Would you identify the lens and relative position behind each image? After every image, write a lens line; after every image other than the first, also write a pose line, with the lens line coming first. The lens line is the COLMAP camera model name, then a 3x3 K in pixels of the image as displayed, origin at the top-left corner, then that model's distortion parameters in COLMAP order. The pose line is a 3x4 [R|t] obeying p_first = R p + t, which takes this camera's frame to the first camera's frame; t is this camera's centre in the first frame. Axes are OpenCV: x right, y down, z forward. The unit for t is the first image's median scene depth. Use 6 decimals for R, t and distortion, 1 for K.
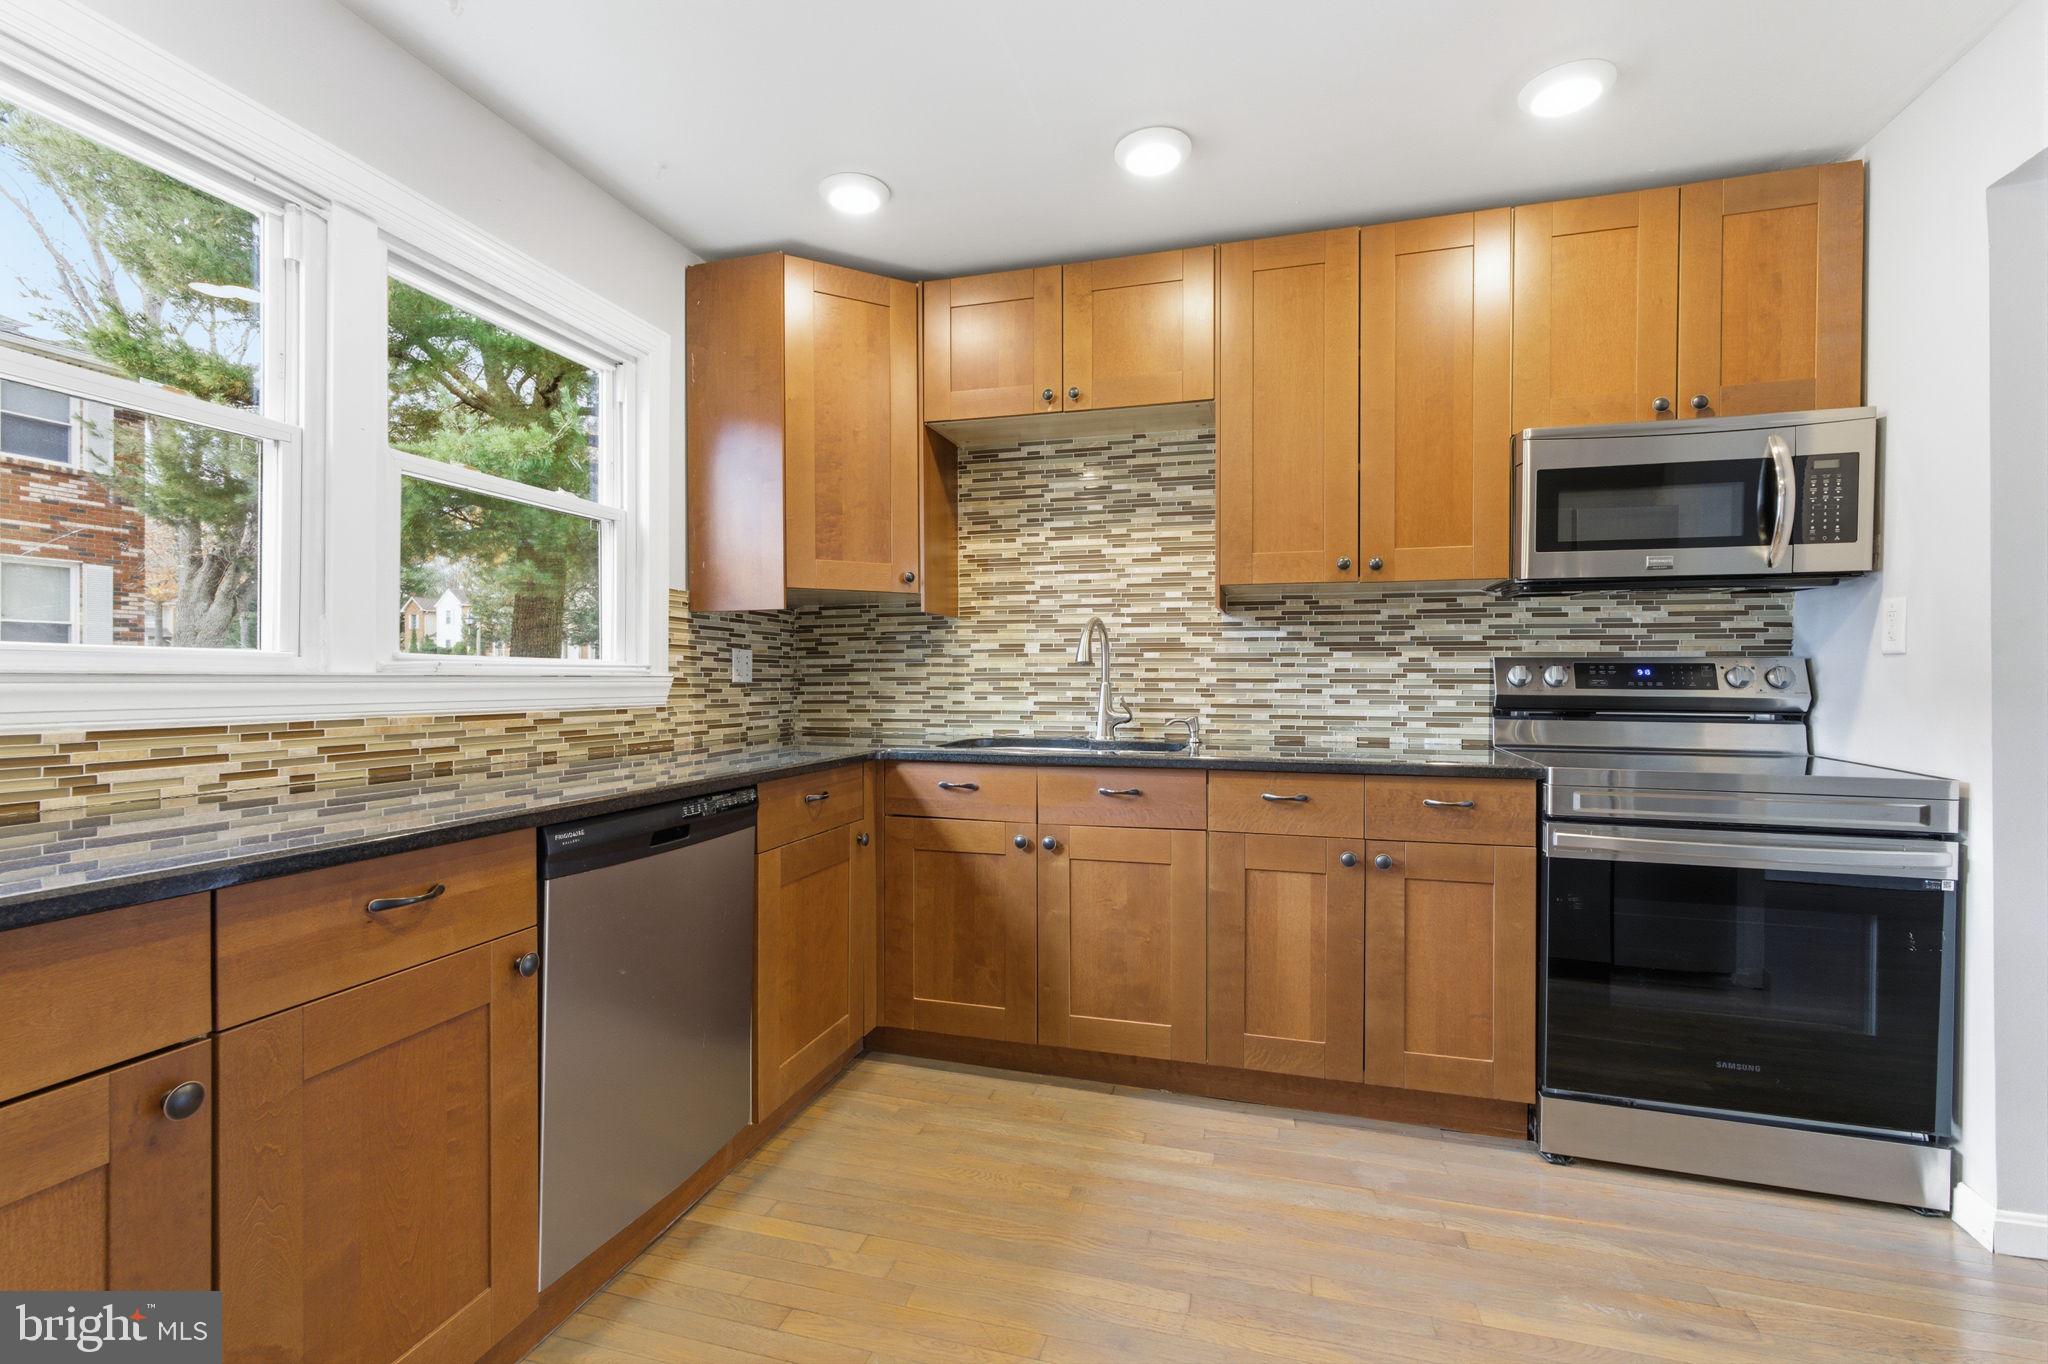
lens RADIAL K [[913.5, 0, 1018.2], [0, 913.5, 687.7], [0, 0, 1]] dist [-0.000048, 0.005335]
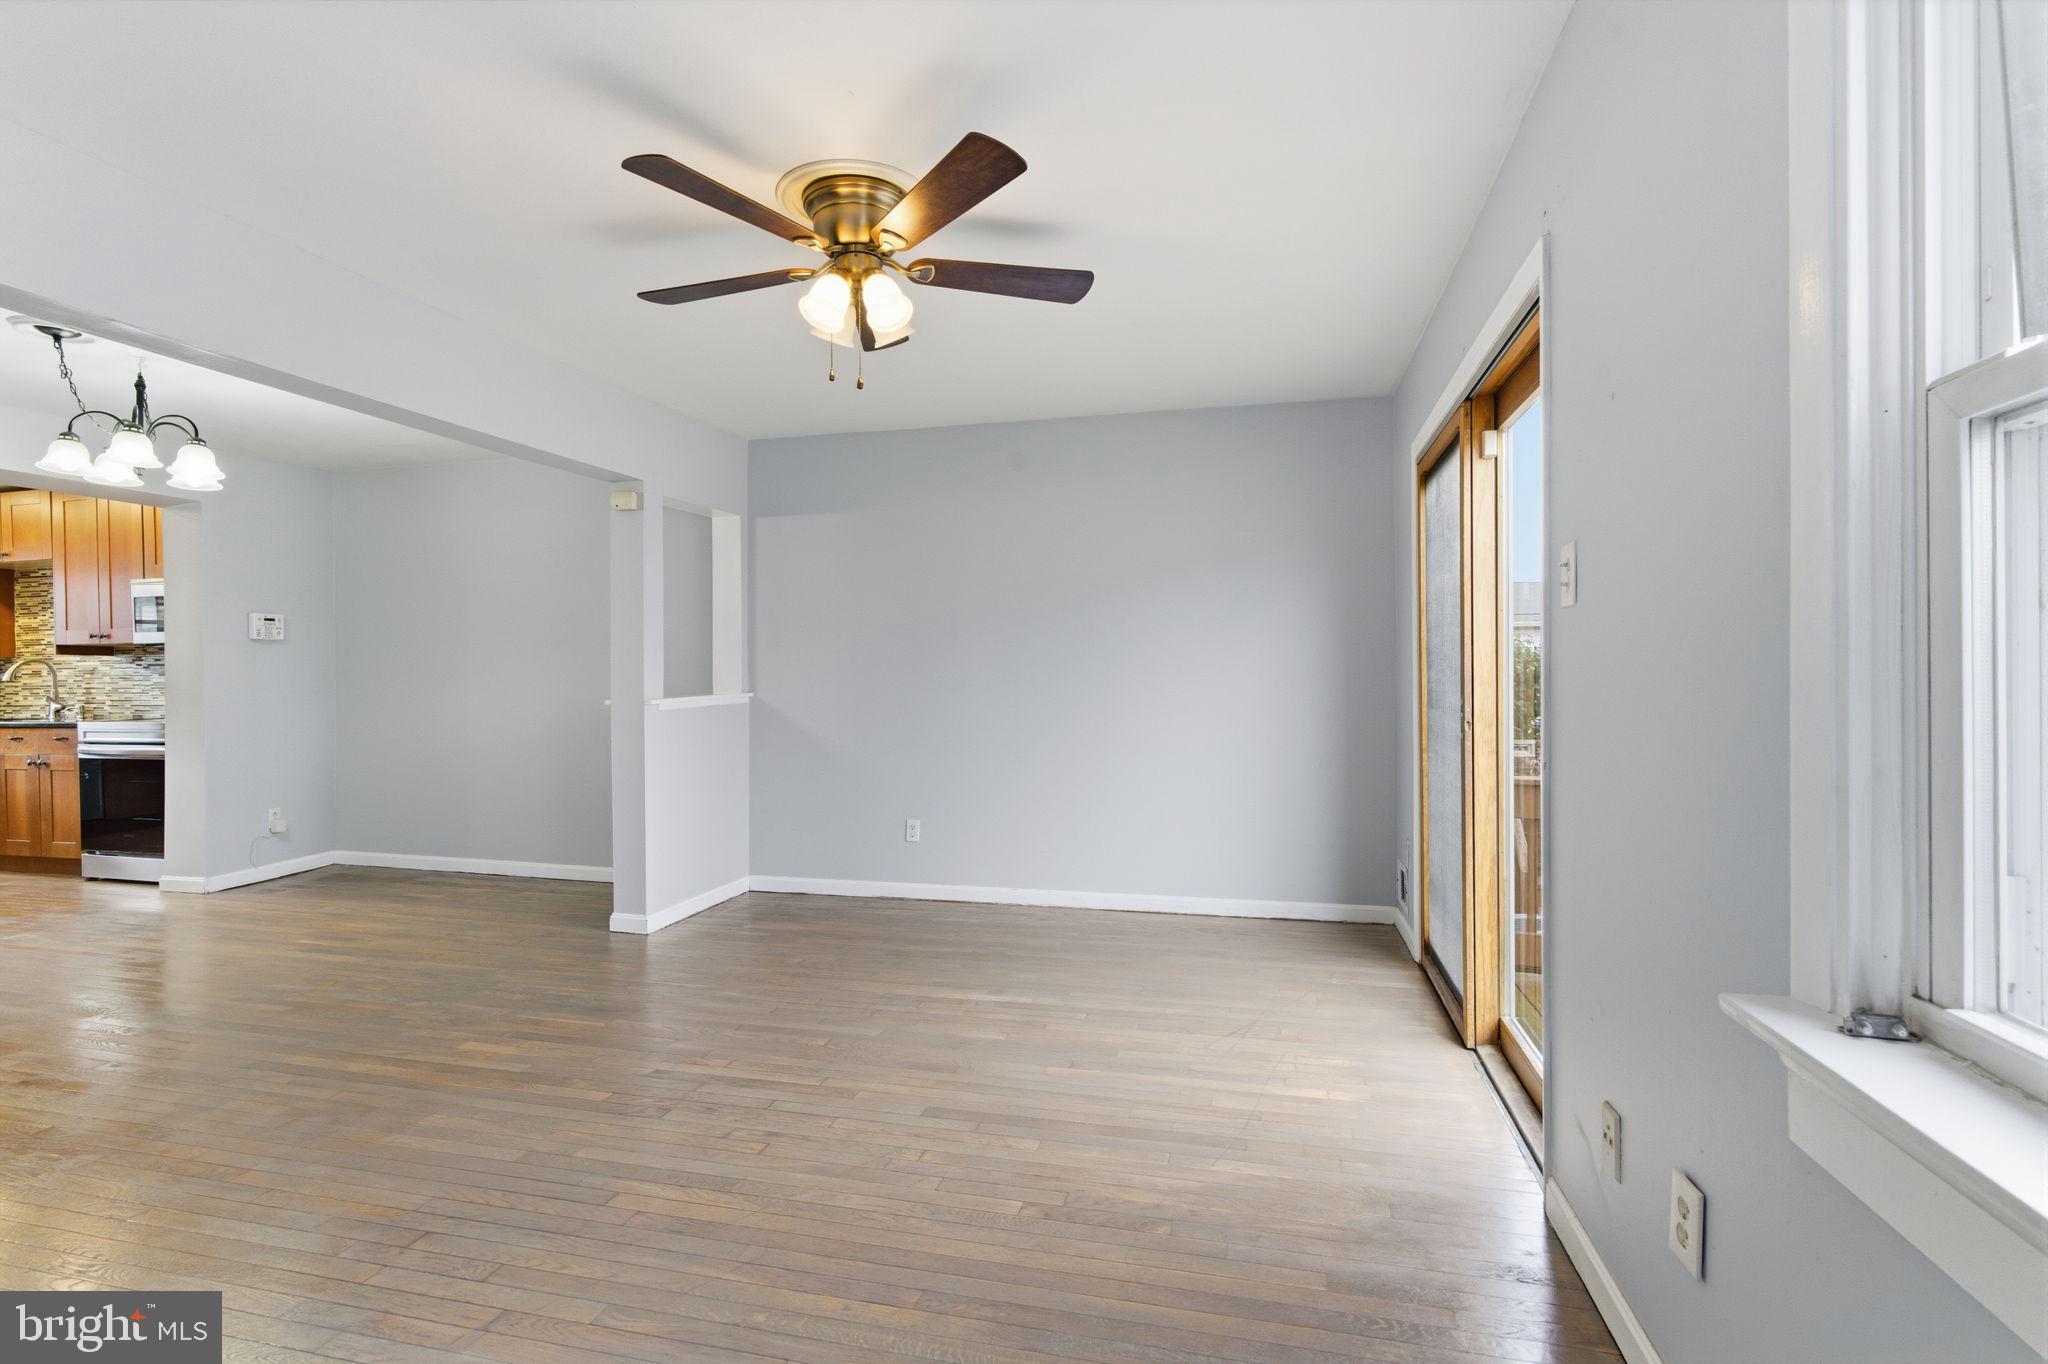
lens RADIAL K [[913.5, 0, 1018.2], [0, 913.5, 687.7], [0, 0, 1]] dist [-0.000048, 0.005335]
pose [[0.999710, -0.011734, 0.021008, 2.314191], [0.011811, 0.999924, -0.003516, 0.022883], [-0.020966, 0.003763, 0.999773, -1.149269]]
